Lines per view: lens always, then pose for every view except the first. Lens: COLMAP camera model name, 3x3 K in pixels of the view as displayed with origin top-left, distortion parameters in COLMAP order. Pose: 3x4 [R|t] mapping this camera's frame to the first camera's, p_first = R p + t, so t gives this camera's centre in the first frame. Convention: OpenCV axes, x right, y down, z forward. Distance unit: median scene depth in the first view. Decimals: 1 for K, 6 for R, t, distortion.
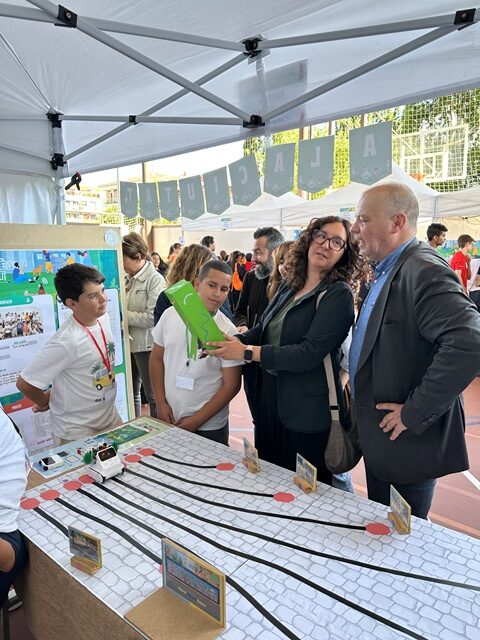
lens RADIAL K [[451.6, 0, 235.2], [0, 451.6, 316.9], [0, 0, 1]] dist [0.059665, -0.021284]
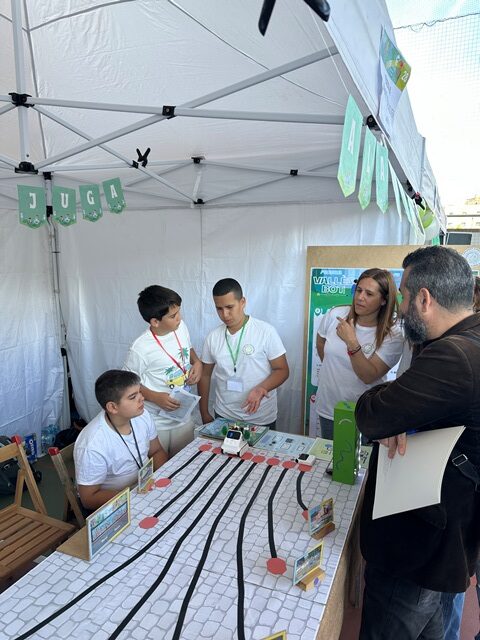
lens RADIAL K [[451.6, 0, 243.3], [0, 451.6, 318.7], [0, 0, 1]] dist [0.059665, -0.021284]
pose [[0.311788, 0.145856, -0.938890, 0.702444], [-0.168232, 0.981009, 0.096533, -0.114394], [0.935140, 0.127854, 0.330404, 0.502509]]
